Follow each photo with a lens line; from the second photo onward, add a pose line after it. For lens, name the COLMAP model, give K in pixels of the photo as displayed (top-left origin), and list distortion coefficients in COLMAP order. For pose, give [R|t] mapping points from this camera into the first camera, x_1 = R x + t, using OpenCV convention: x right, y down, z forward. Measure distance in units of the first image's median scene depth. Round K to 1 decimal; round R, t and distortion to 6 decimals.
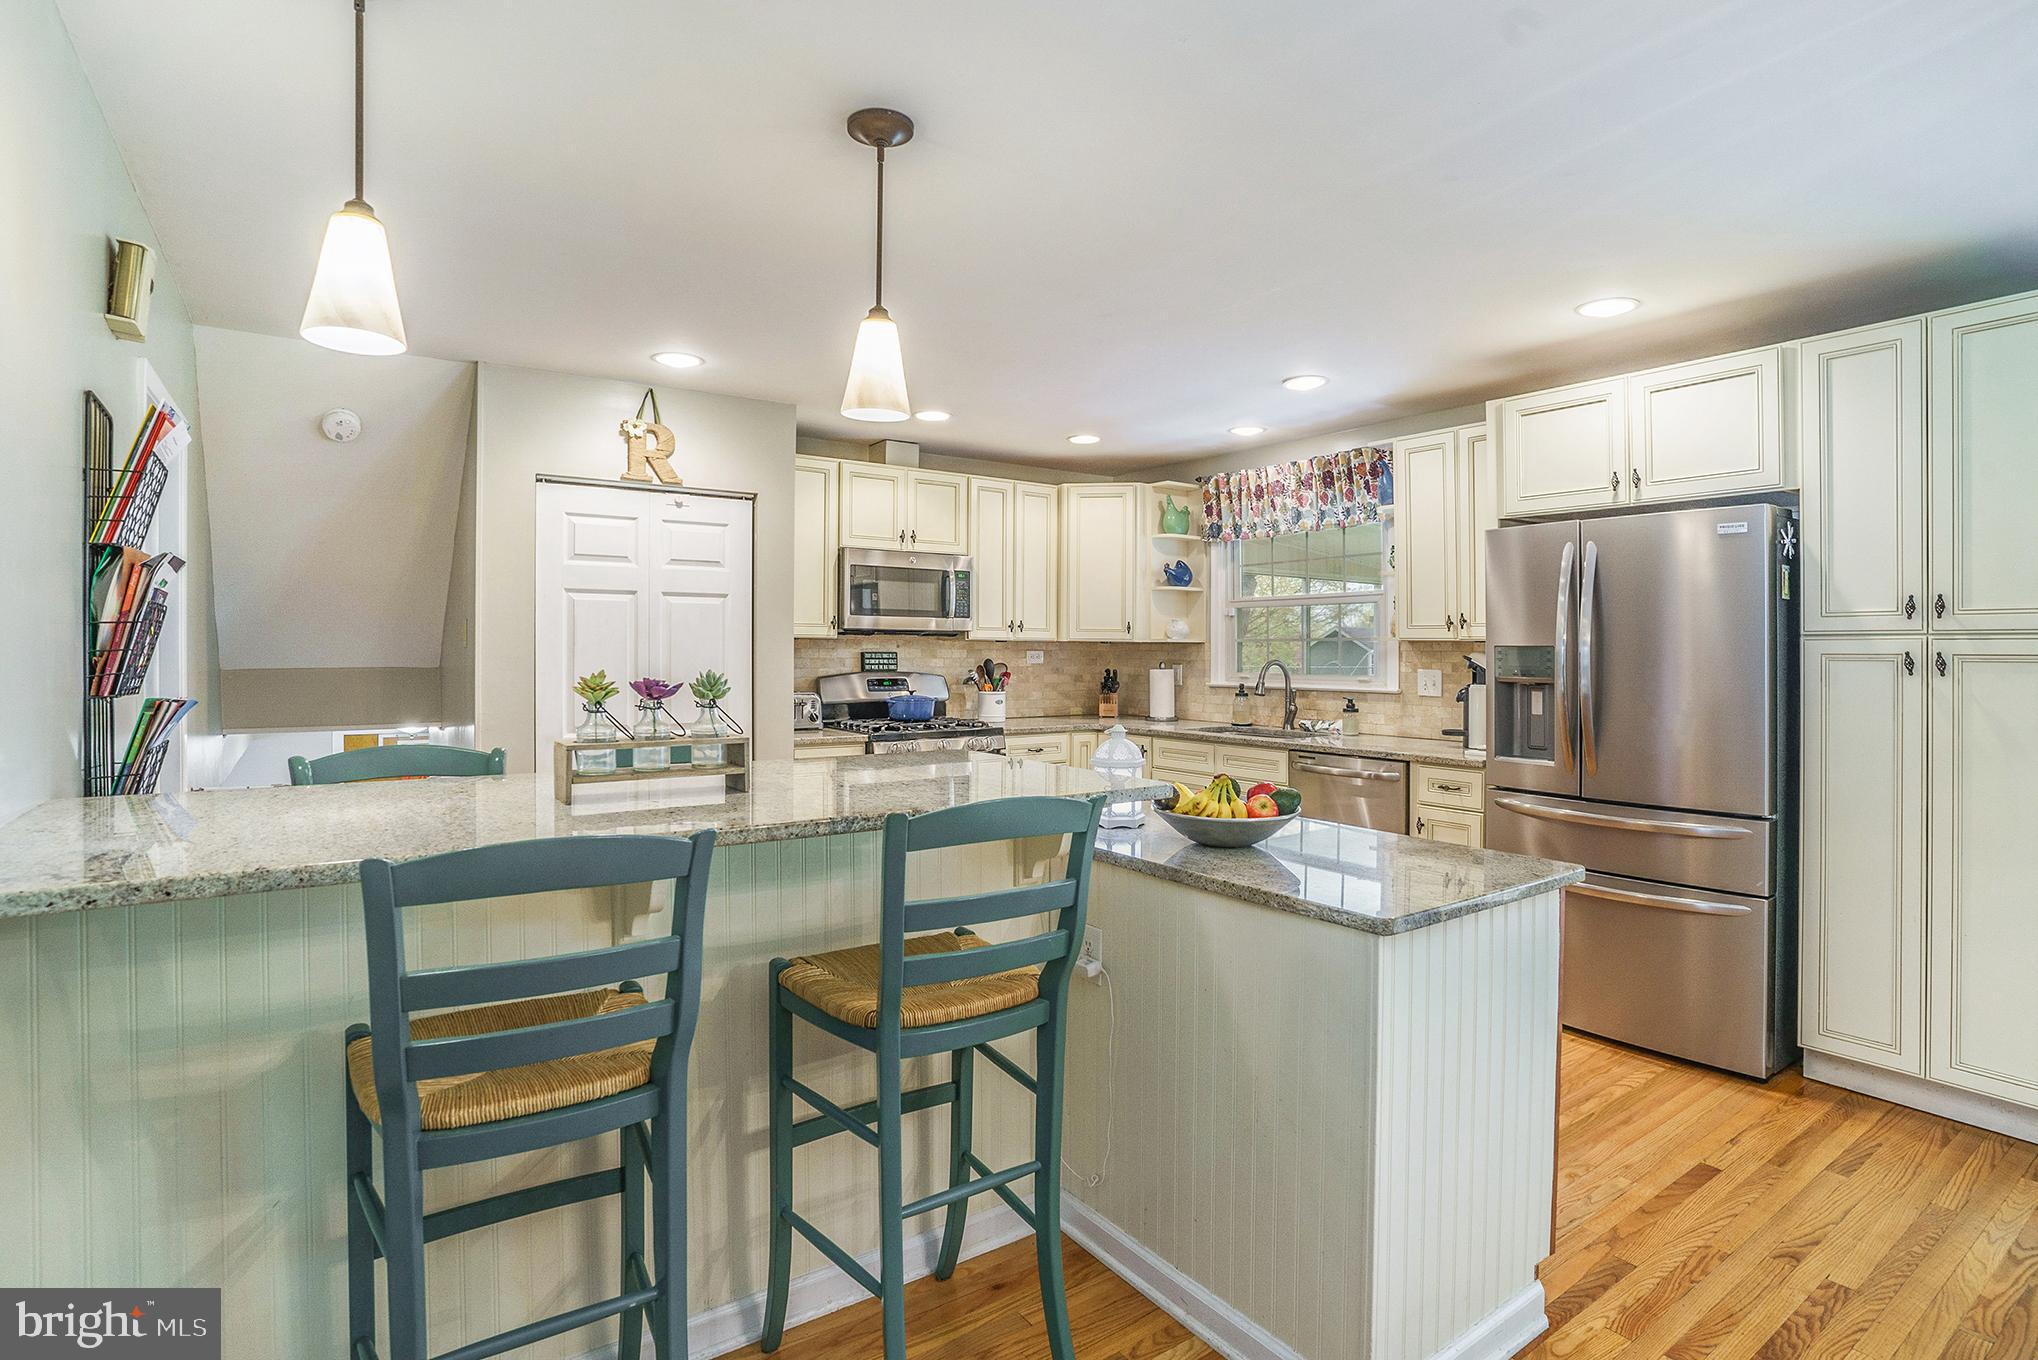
lens RADIAL K [[988.1, 0, 985.3], [0, 988.1, 654.8], [0, 0, 1]] dist [-0.085594, -0.000248]
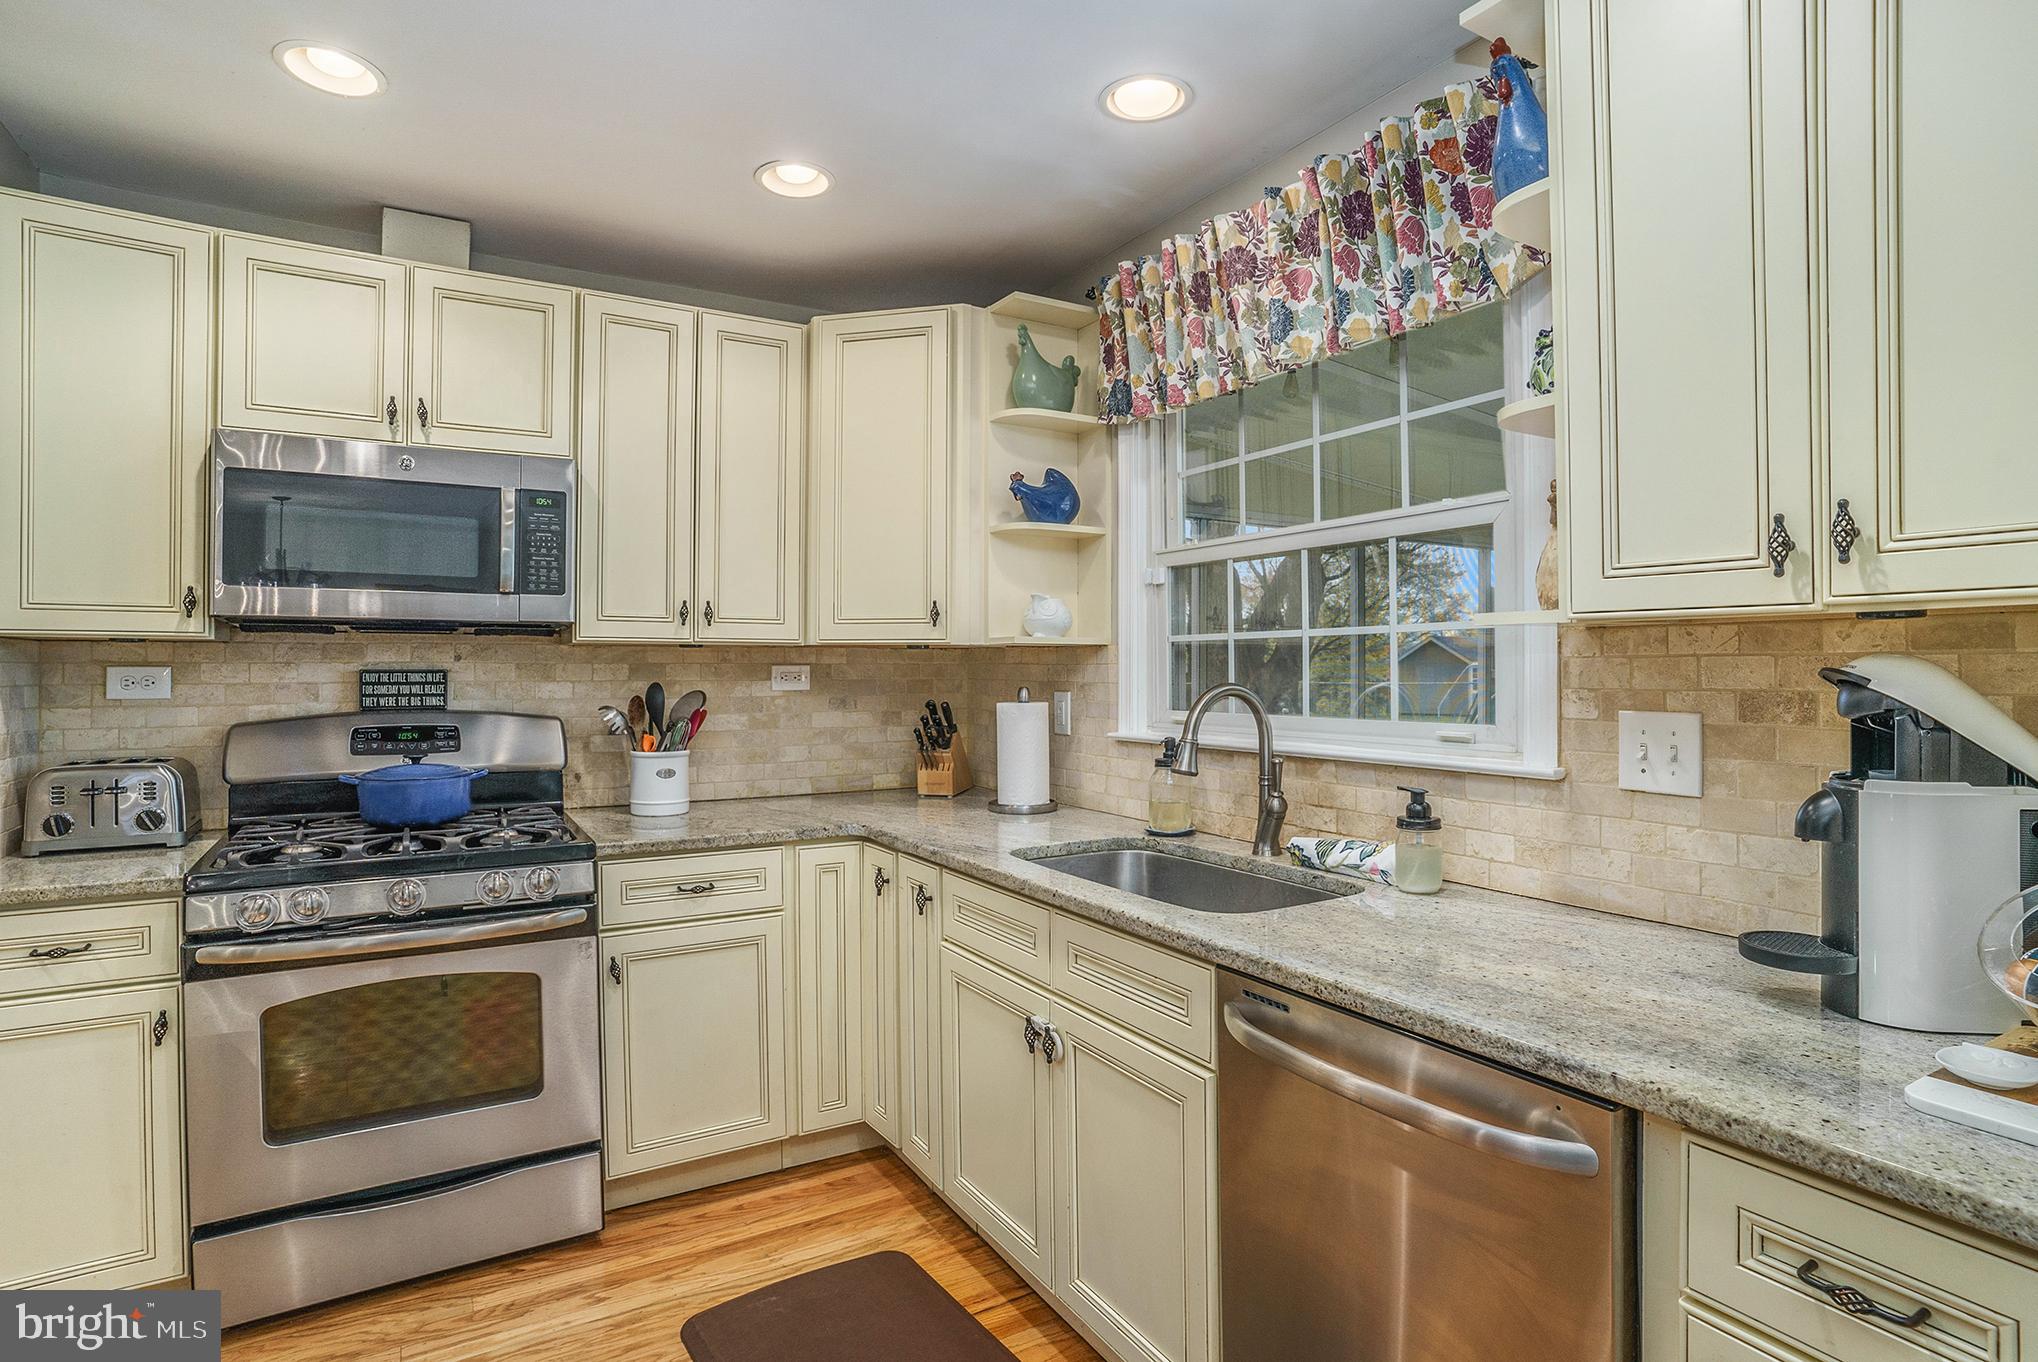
lens RADIAL K [[1016.9, 0, 1019.0], [0, 1016.9, 681.0], [0, 0, 1]] dist [-0.058922, 0.000554]
pose [[0.999043, -0.004825, -0.043482, 0.217431], [0.005127, 0.999963, 0.006836, 0.000973], [0.043448, -0.007052, 0.999031, 0.556687]]
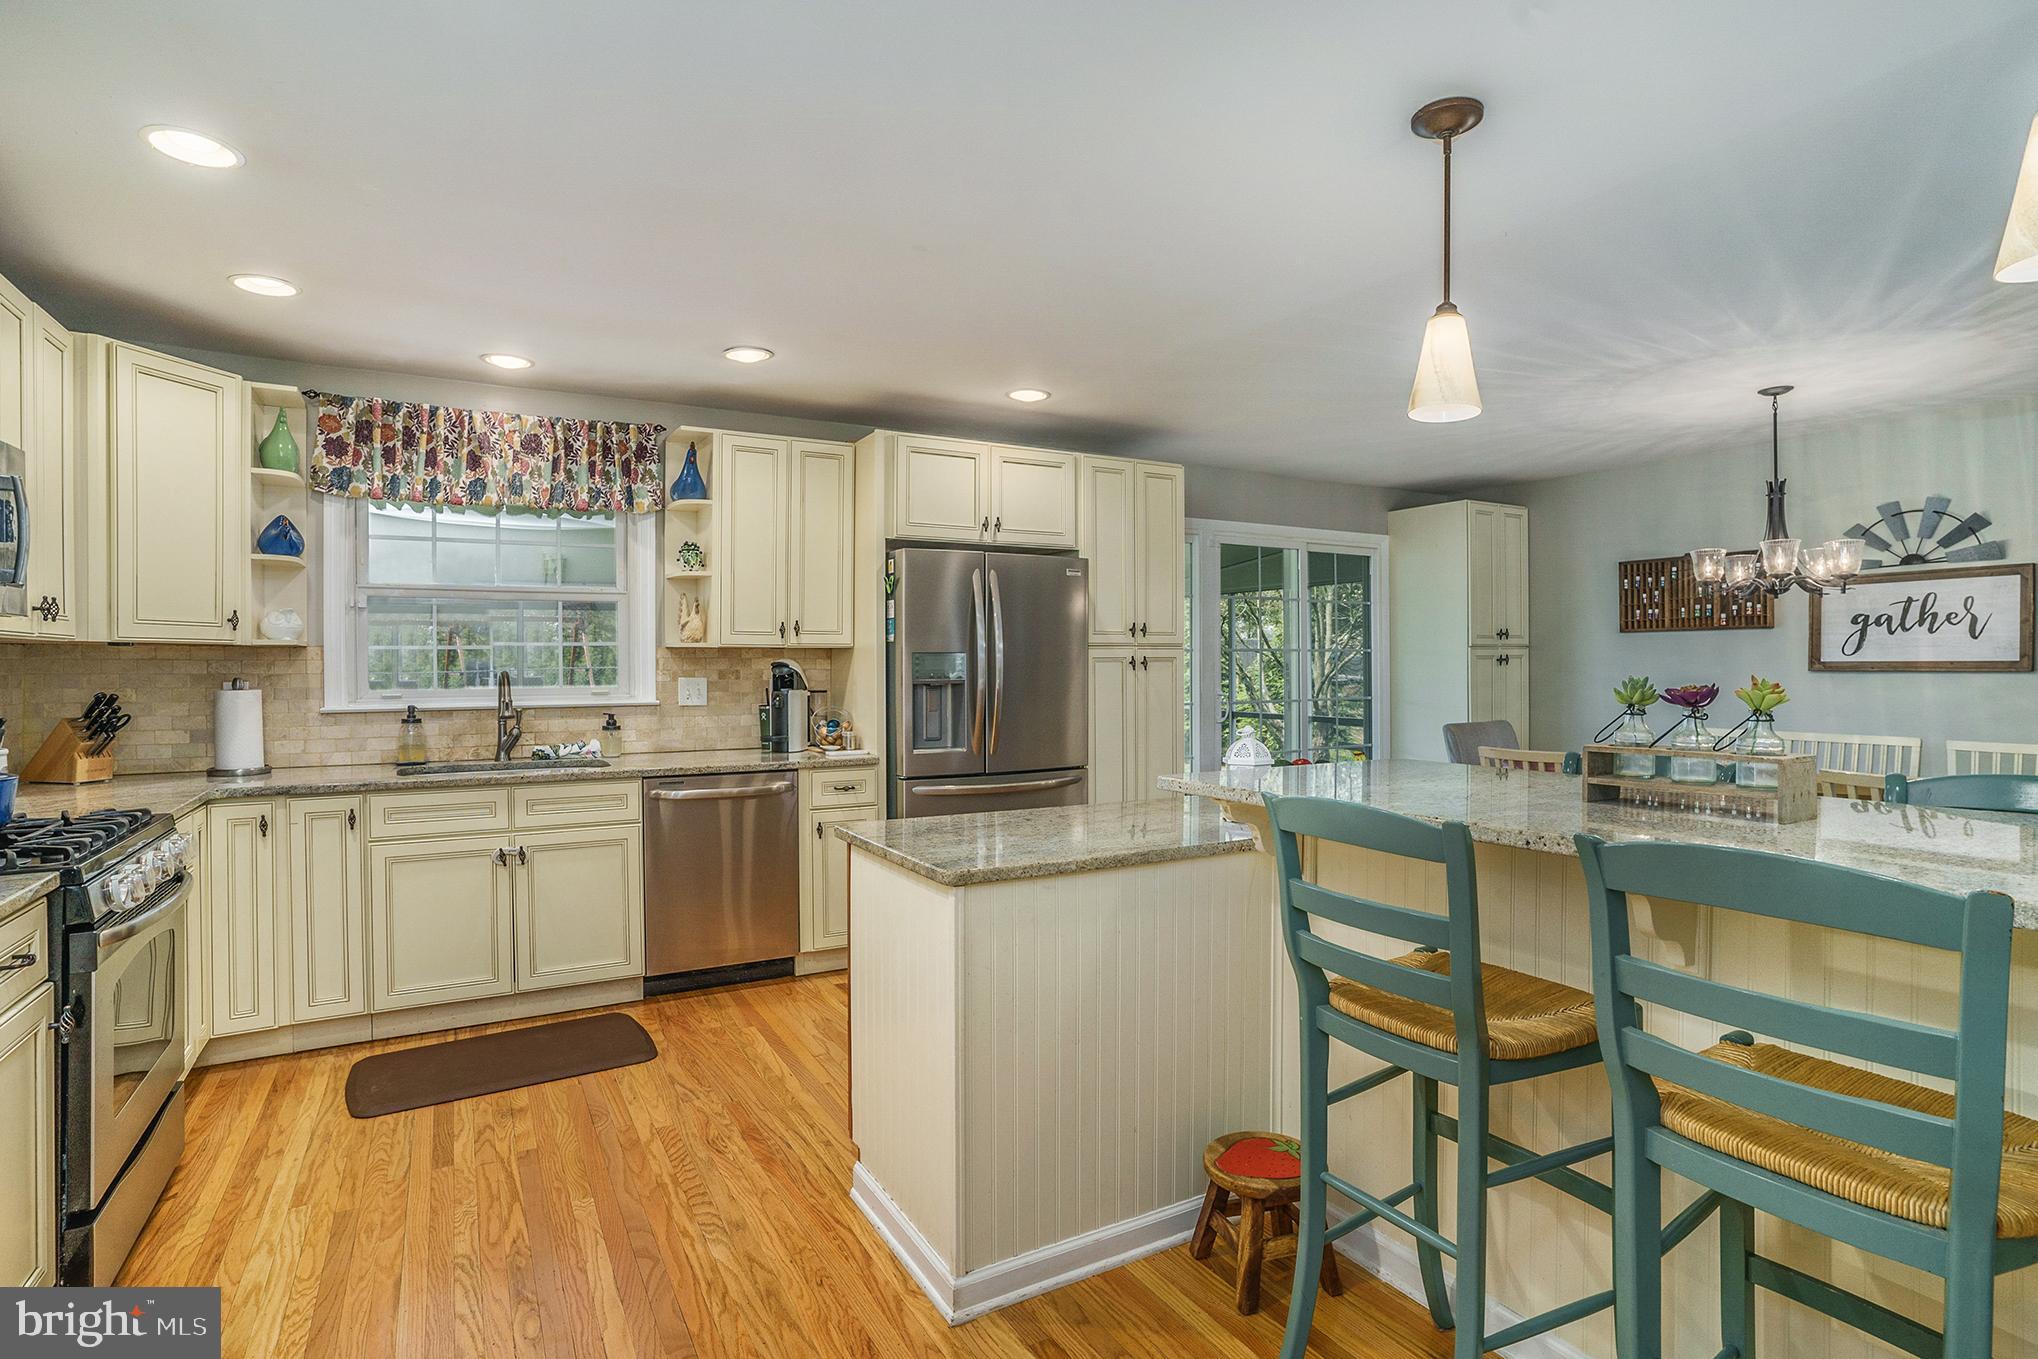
lens RADIAL K [[1016.9, 0, 1019.0], [0, 1016.9, 679.5], [0, 0, 1]] dist [-0.058922, 0.000554]
pose [[0.069192, -0.023718, 0.997321, -0.428182], [0.005741, 0.999710, 0.023376, -0.003384], [-0.997587, 0.004108, 0.069308, 0.523684]]
